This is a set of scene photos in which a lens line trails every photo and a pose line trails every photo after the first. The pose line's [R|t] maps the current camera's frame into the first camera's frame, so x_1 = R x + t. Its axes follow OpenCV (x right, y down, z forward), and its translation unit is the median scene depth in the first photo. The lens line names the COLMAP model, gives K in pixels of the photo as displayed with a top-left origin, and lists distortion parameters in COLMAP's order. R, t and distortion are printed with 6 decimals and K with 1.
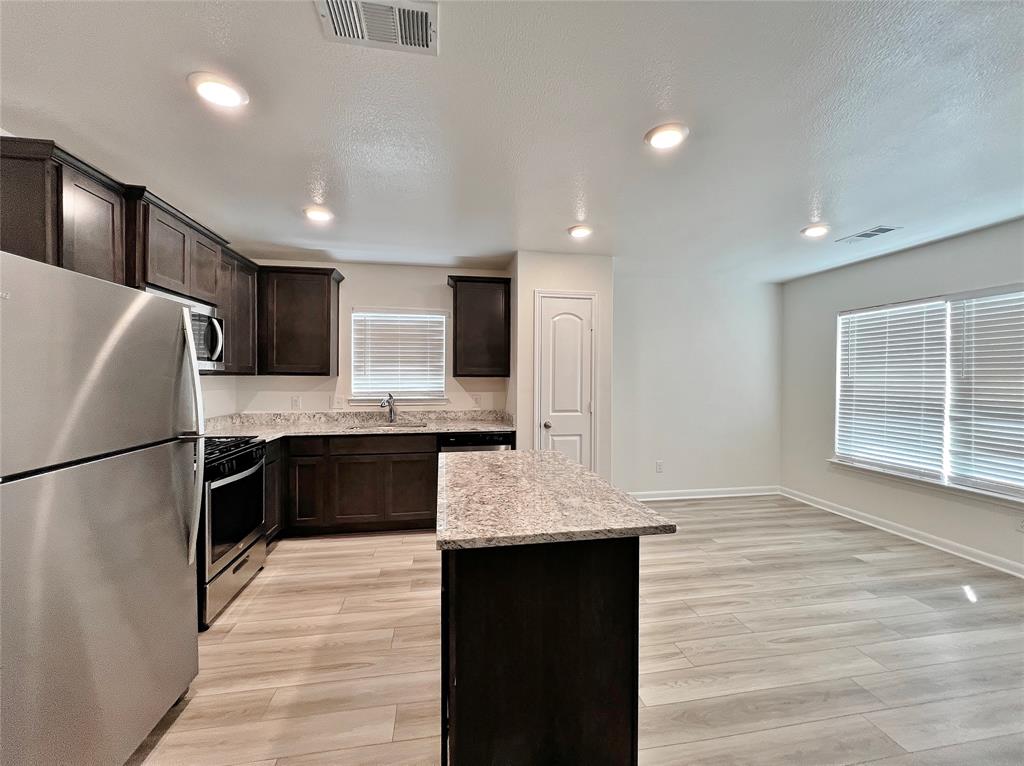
lens RADIAL K [[412.6, 0, 509.0], [0, 412.6, 382.8], [0, 0, 1]] dist [-0.002300, 0.001644]
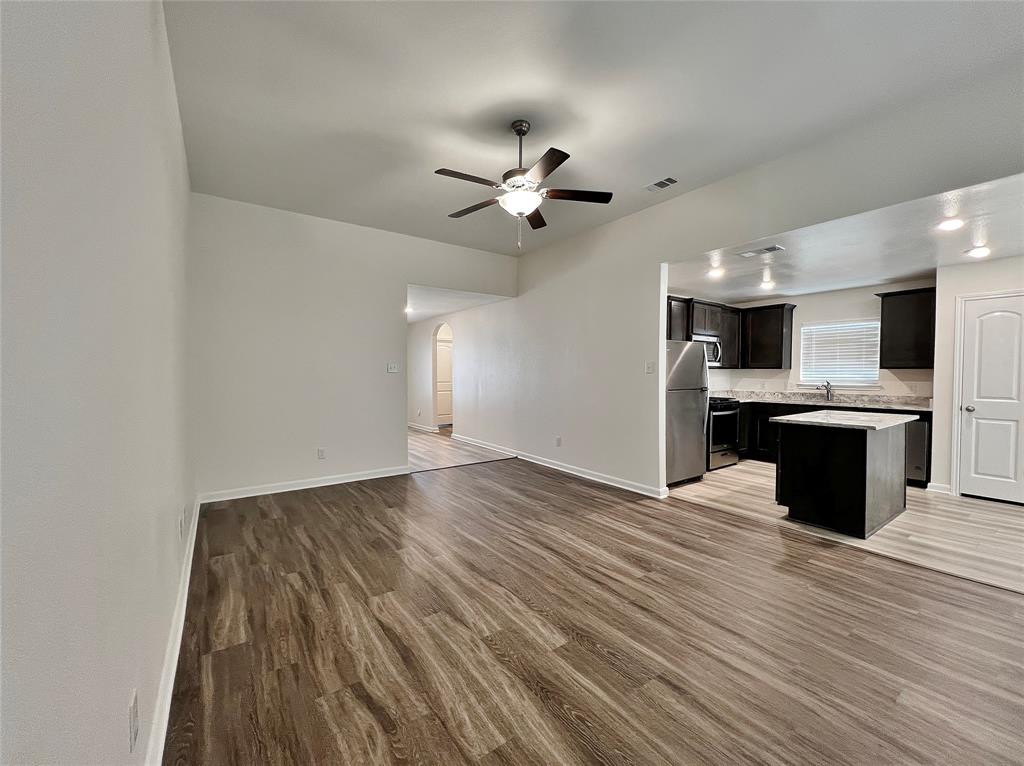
lens RADIAL K [[412.6, 0, 512.8], [0, 412.6, 381.9], [0, 0, 1]] dist [-0.002300, 0.001644]
pose [[0.439688, 0.017897, -0.897972, 0.611311], [-0.014476, 0.999813, 0.012838, 0.031373], [0.898034, 0.007354, 0.439865, -0.734990]]
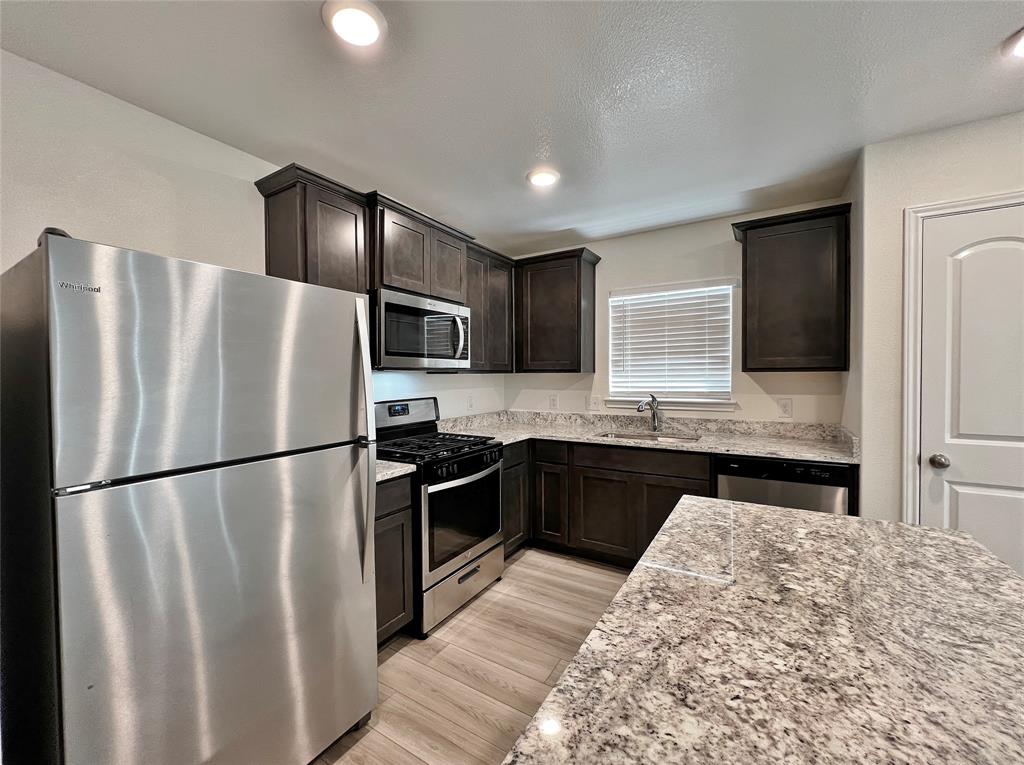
lens RADIAL K [[412.8, 0, 511.8], [0, 412.8, 381.2], [0, 0, 1]] dist [-0.003804, 0.001163]
pose [[0.753888, 0.000449, -0.657003, 0.029859], [0.001386, 0.999996, 0.002275, -0.000855], [0.657002, -0.002626, 0.753884, 0.266997]]
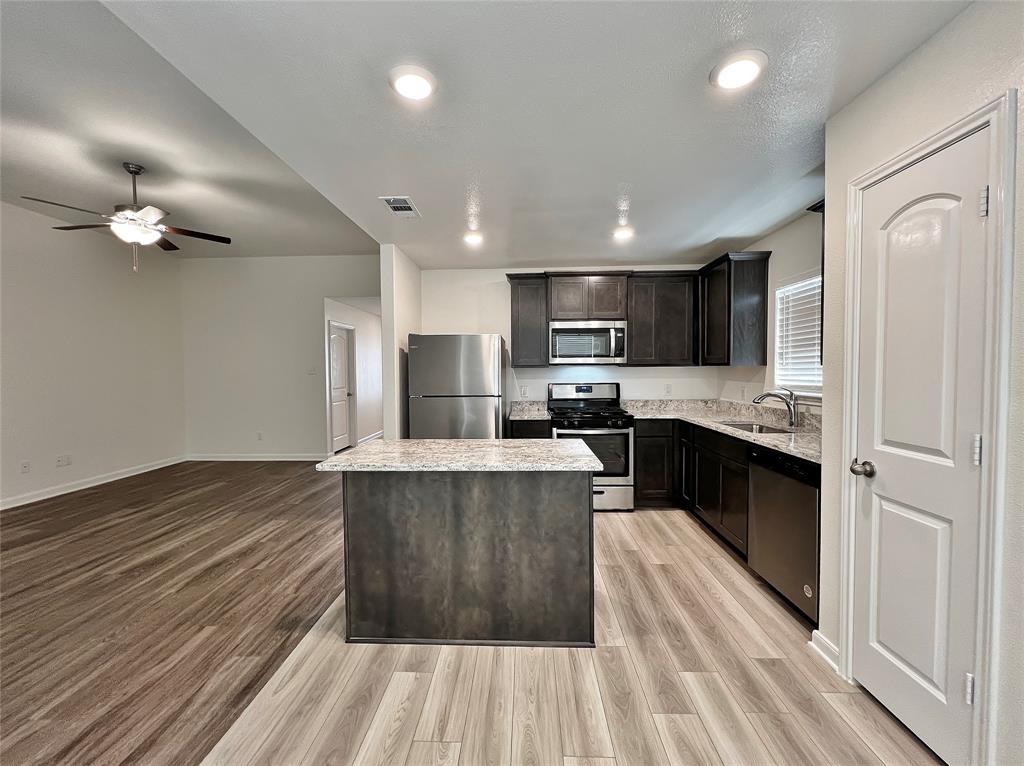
lens RADIAL K [[412.8, 0, 511.0], [0, 412.8, 382.6], [0, 0, 1]] dist [-0.003804, 0.001163]
pose [[-0.201166, 0.029111, -0.979125, 0.649228], [-0.007709, 0.999480, 0.031300, -0.003875], [0.979527, 0.013844, -0.200837, 0.748979]]
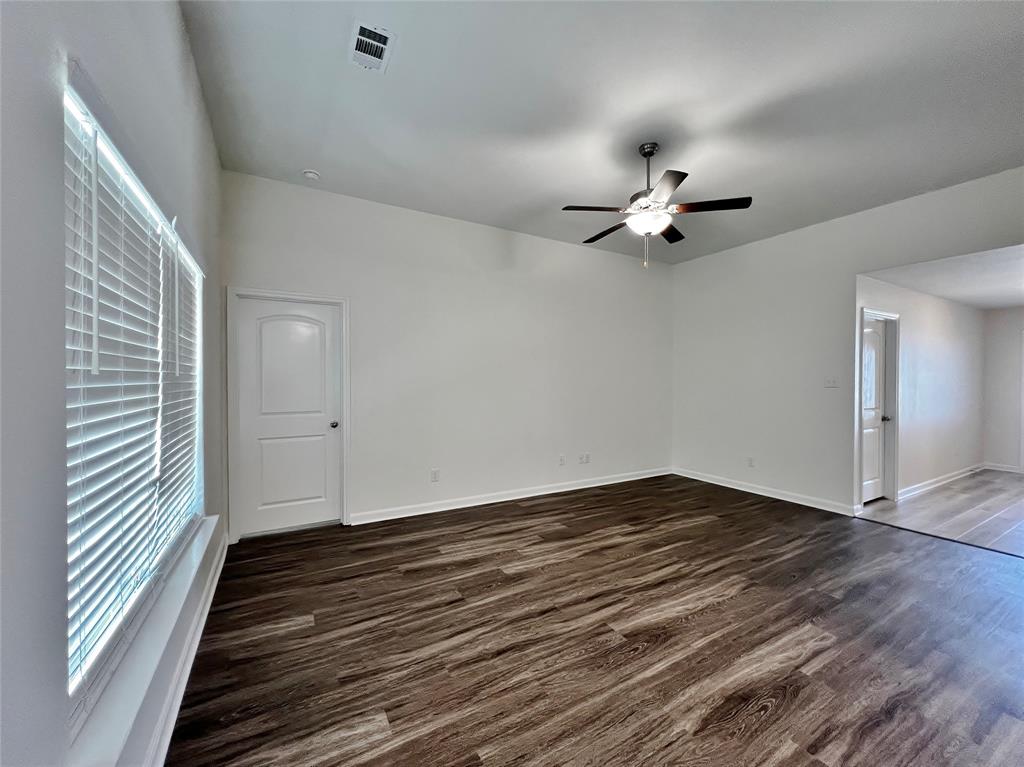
lens RADIAL K [[412.8, 0, 509.6], [0, 412.8, 381.1], [0, 0, 1]] dist [-0.003804, 0.001163]
pose [[-0.938325, -0.005479, -0.345711, 0.417690], [-0.012627, 0.999750, 0.018428, -0.005761], [0.345524, 0.021657, -0.938160, 0.377477]]
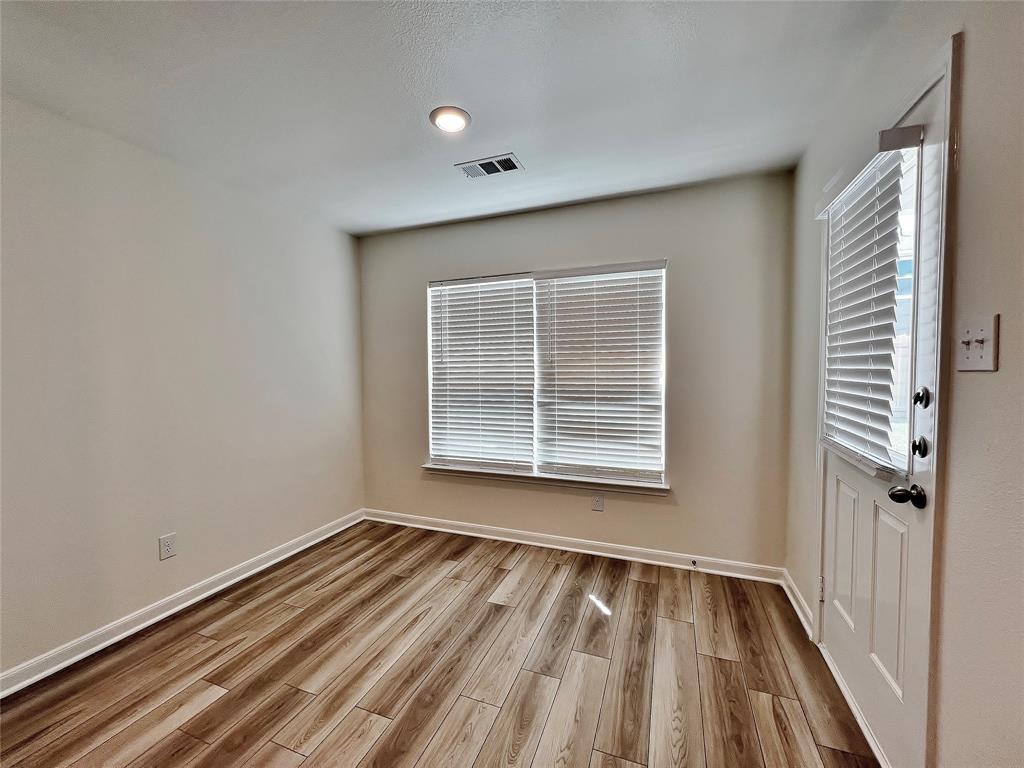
lens RADIAL K [[412.8, 0, 512.0], [0, 412.8, 383.5], [0, 0, 1]] dist [-0.003804, 0.001163]
pose [[0.506556, -0.037367, 0.861397, 0.213156], [0.022157, 0.999295, 0.030319, 0.007875], [-0.861922, 0.003728, 0.507027, 0.535468]]
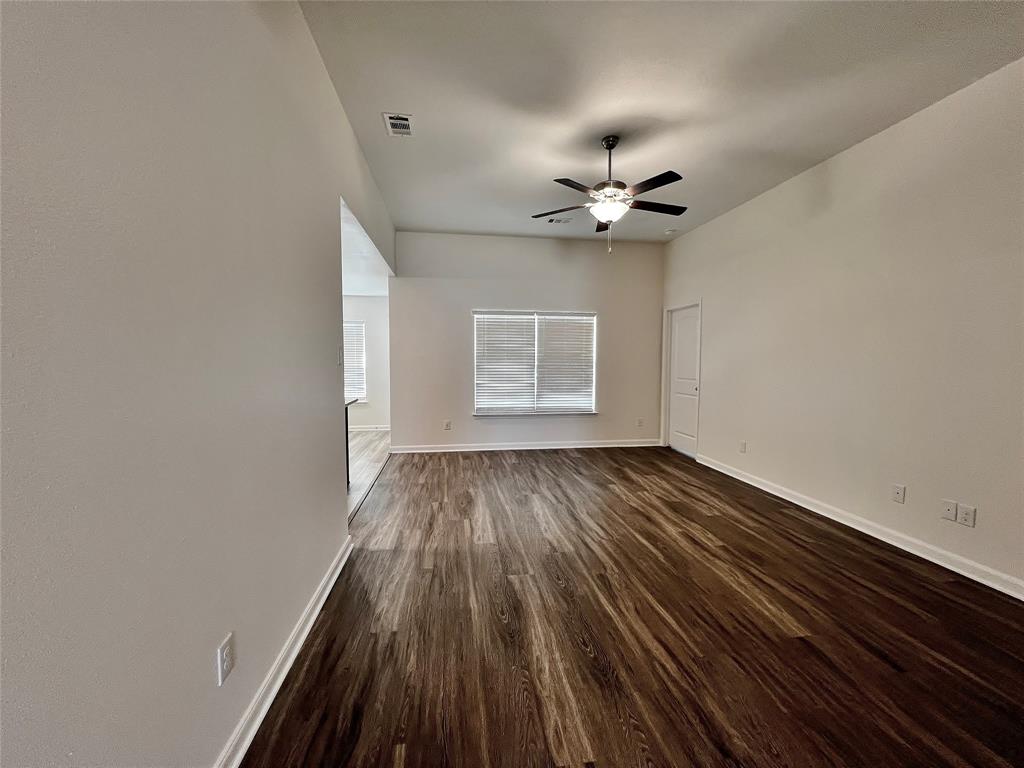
lens RADIAL K [[412.8, 0, 512.5], [0, 412.8, 387.0], [0, 0, 1]] dist [-0.003804, 0.001163]
pose [[0.018887, -0.073858, 0.997090, -1.133811], [0.011605, 0.997217, 0.073648, 0.002430], [-0.999754, 0.010180, 0.019692, -0.138415]]
